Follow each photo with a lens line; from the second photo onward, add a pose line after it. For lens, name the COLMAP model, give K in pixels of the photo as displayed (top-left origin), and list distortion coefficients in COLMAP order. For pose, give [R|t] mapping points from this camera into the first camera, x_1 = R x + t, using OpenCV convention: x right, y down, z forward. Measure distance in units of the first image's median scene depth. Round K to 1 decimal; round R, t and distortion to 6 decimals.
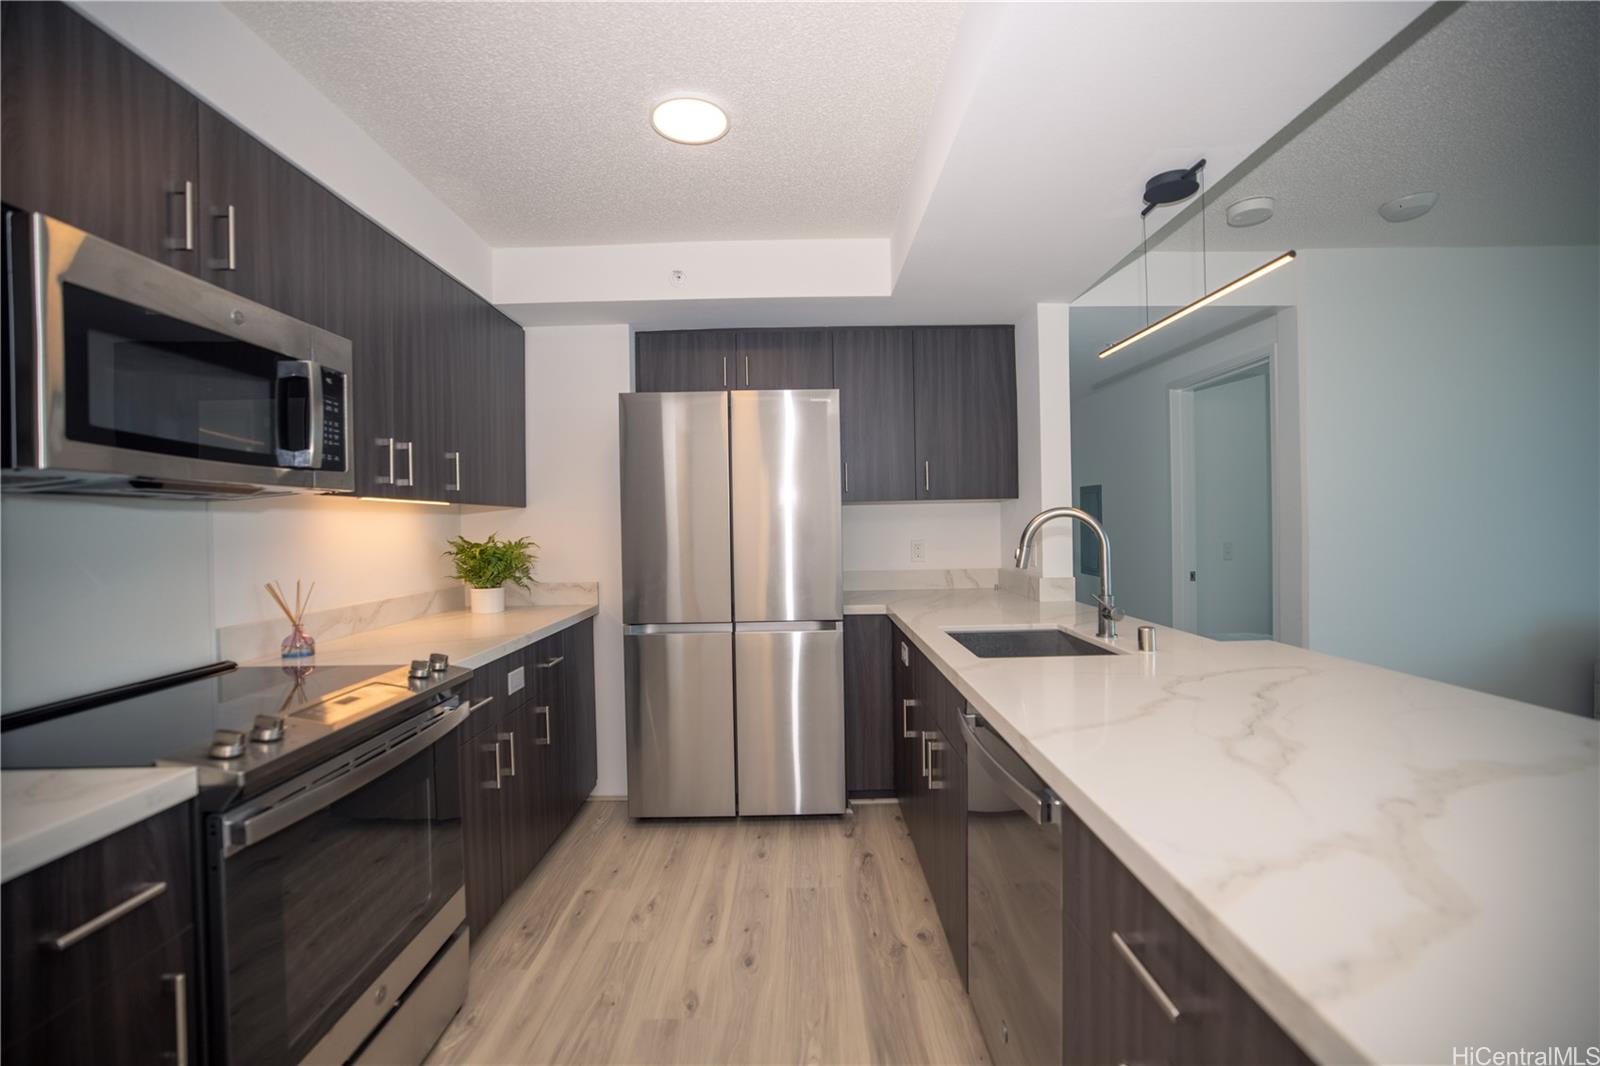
lens RADIAL K [[690.1, 0, 800.0], [0, 690.1, 533.0], [0, 0, 1]] dist [-0.034279, 0.014977]
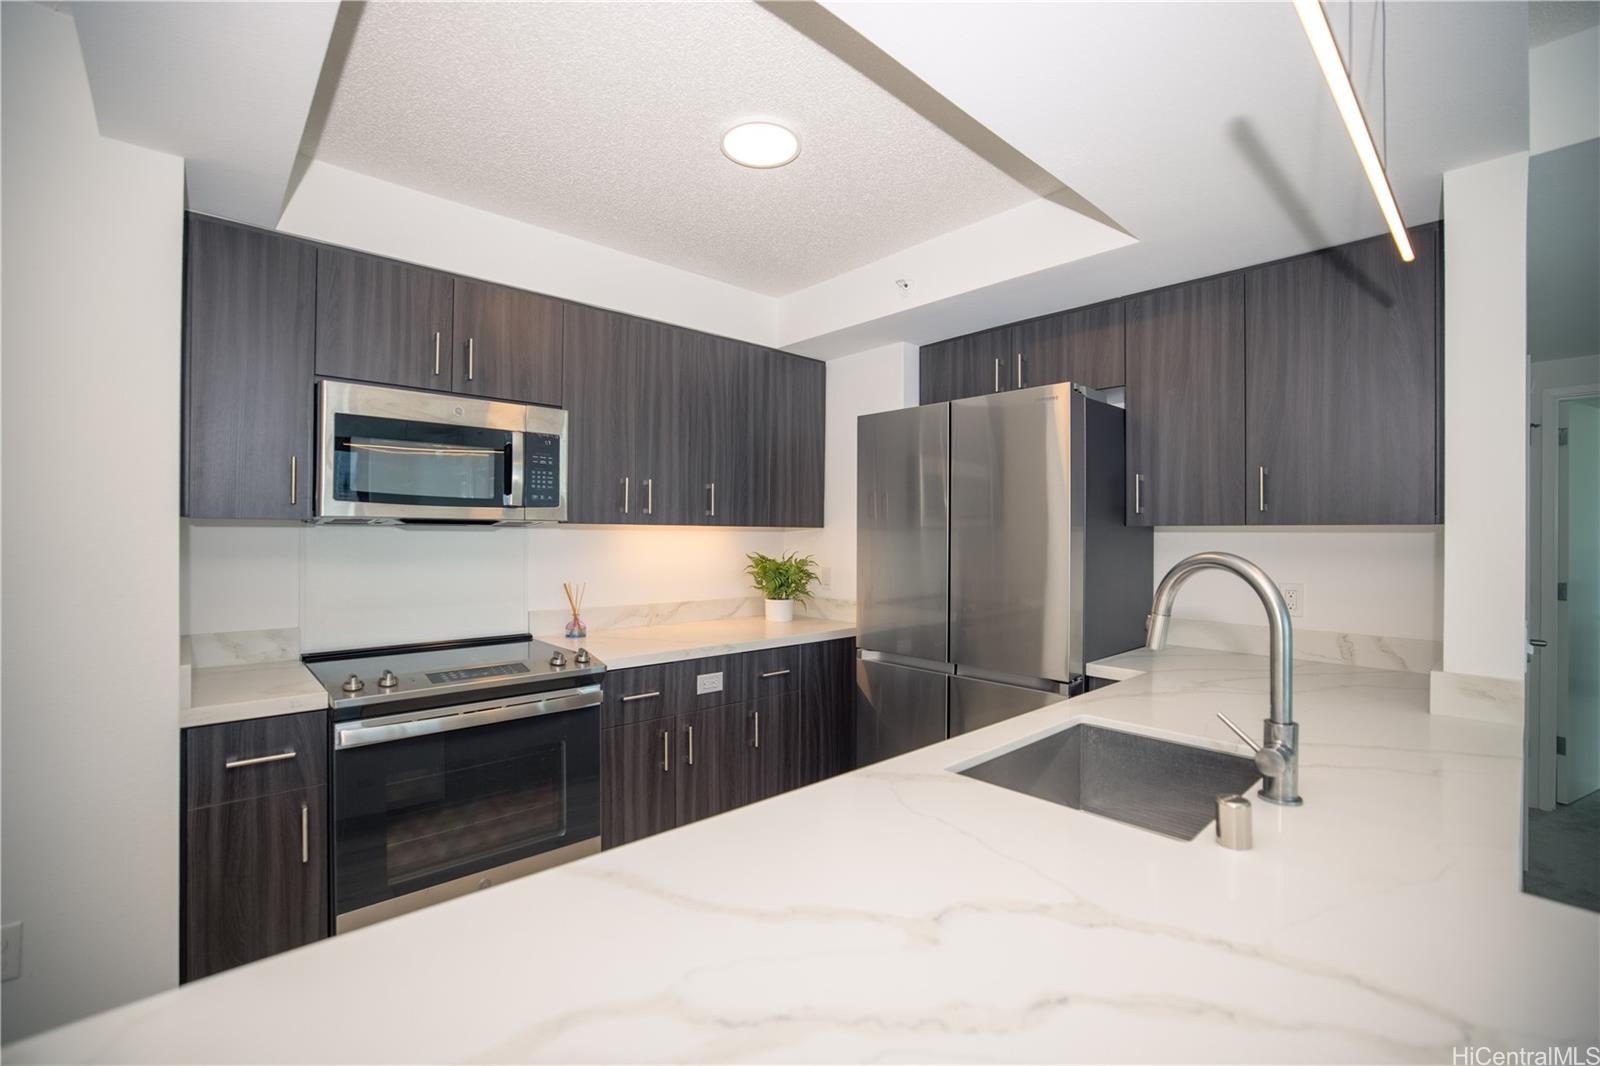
lens RADIAL K [[690.1, 0, 800.0], [0, 690.1, 533.0], [0, 0, 1]] dist [-0.034279, 0.014977]
pose [[0.677611, 0.020832, -0.735125, 0.470360], [-0.028236, 0.999599, 0.002300, -0.037645], [0.734878, 0.019199, 0.677927, 0.292718]]
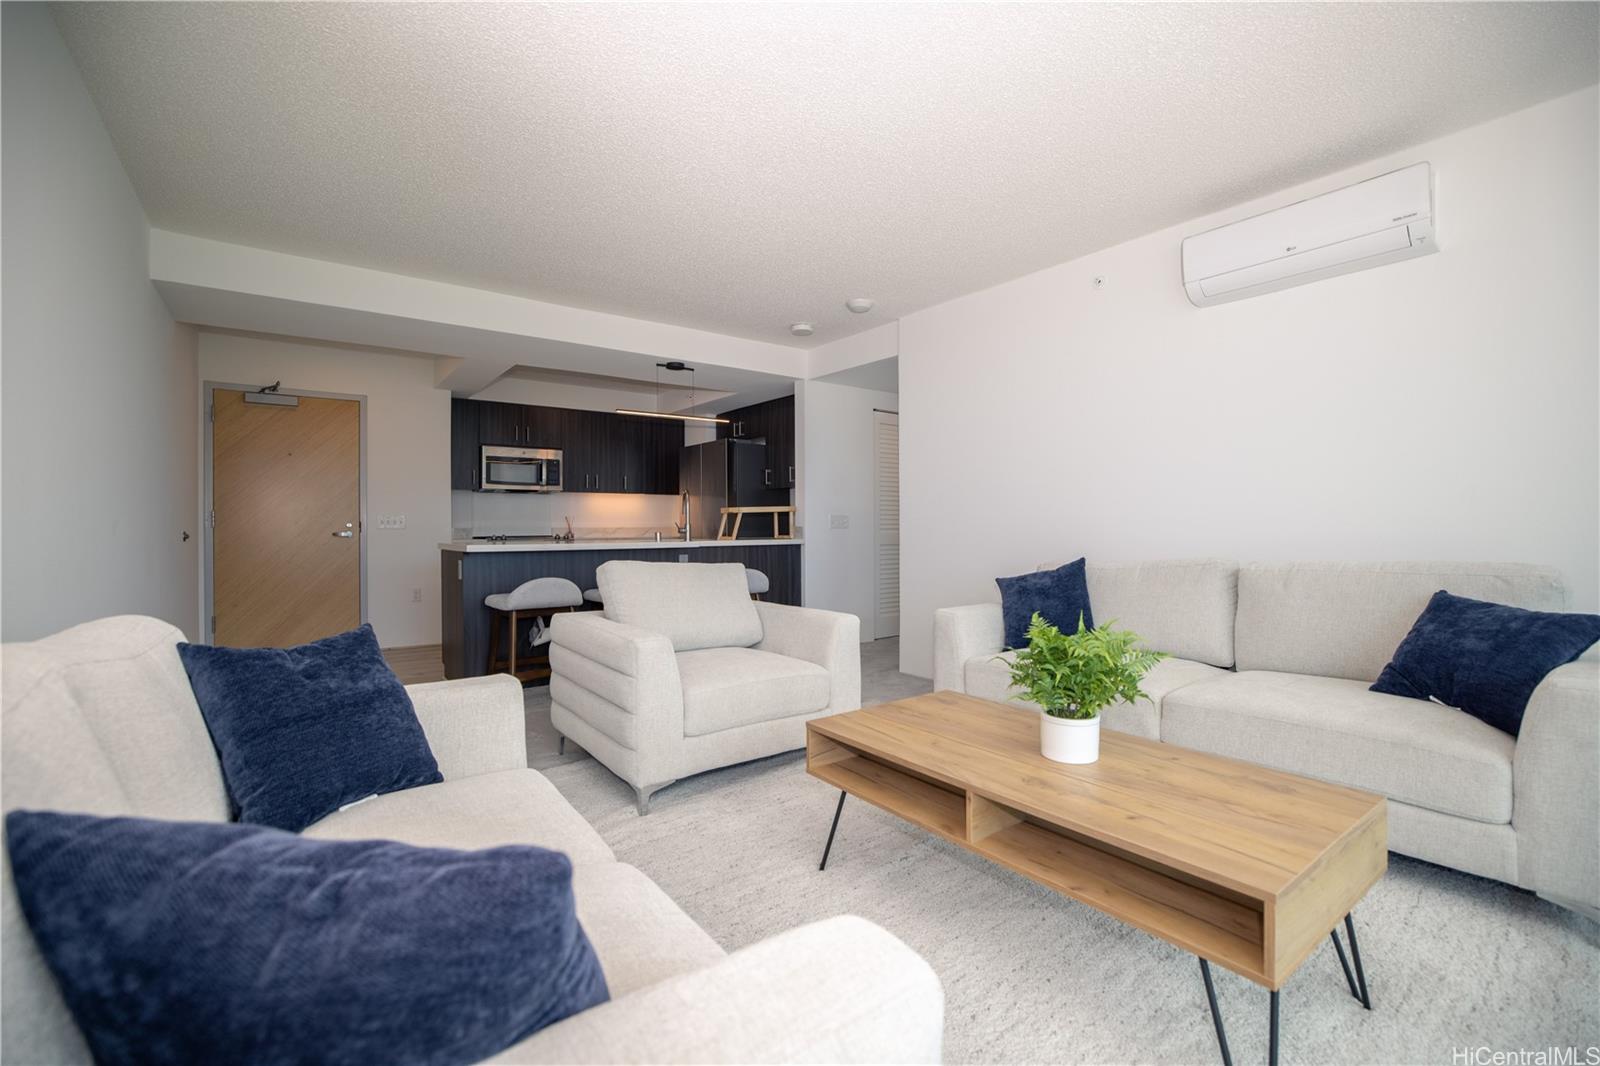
lens RADIAL K [[690.1, 0, 800.0], [0, 690.1, 533.0], [0, 0, 1]] dist [-0.034279, 0.014977]
pose [[0.595613, 0.026951, -0.802820, 2.204064], [-0.020852, 0.999619, 0.018088, 0.052519], [0.803001, 0.005967, 0.595948, -0.135693]]
